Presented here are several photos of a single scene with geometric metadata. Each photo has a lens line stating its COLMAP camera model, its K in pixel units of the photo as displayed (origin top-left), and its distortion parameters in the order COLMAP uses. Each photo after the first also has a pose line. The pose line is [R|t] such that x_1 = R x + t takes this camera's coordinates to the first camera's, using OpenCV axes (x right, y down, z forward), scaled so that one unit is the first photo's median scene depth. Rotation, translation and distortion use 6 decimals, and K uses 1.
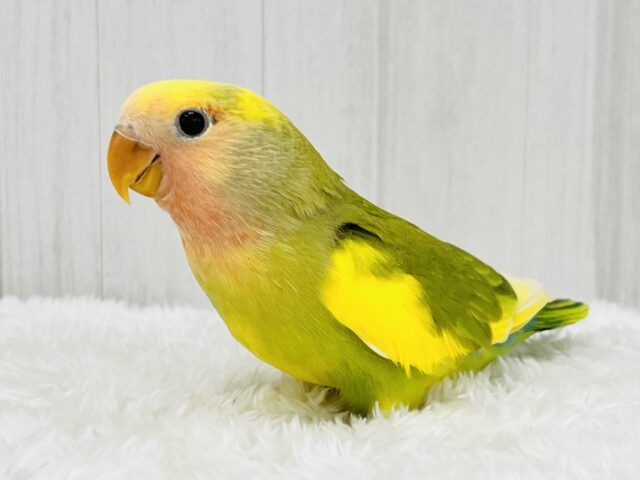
lens RADIAL K [[1441.6, 0, 322.6], [0, 1441.6, 240.3], [0, 0, 1]] dist [0.186490, 0.000000]
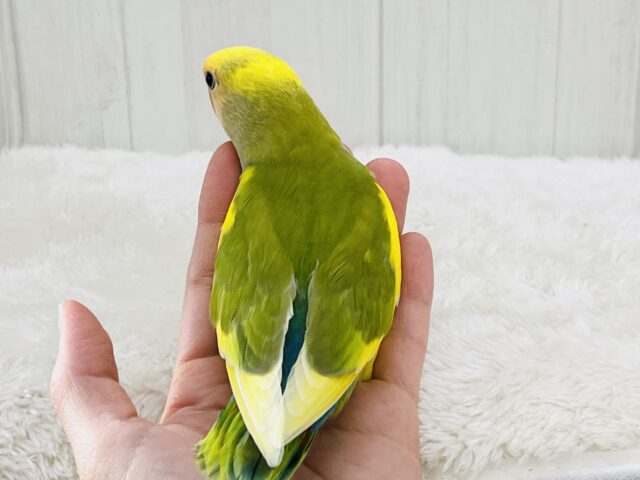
lens RADIAL K [[1441.6, 0, 320.2], [0, 1441.6, 239.8], [0, 0, 1]] dist [0.186490, 0.000000]
pose [[0.975278, 0.057983, -0.213238, 0.050664], [-0.011029, 0.976532, 0.215090, -0.194356], [0.220705, -0.207421, 0.953030, -0.517641]]
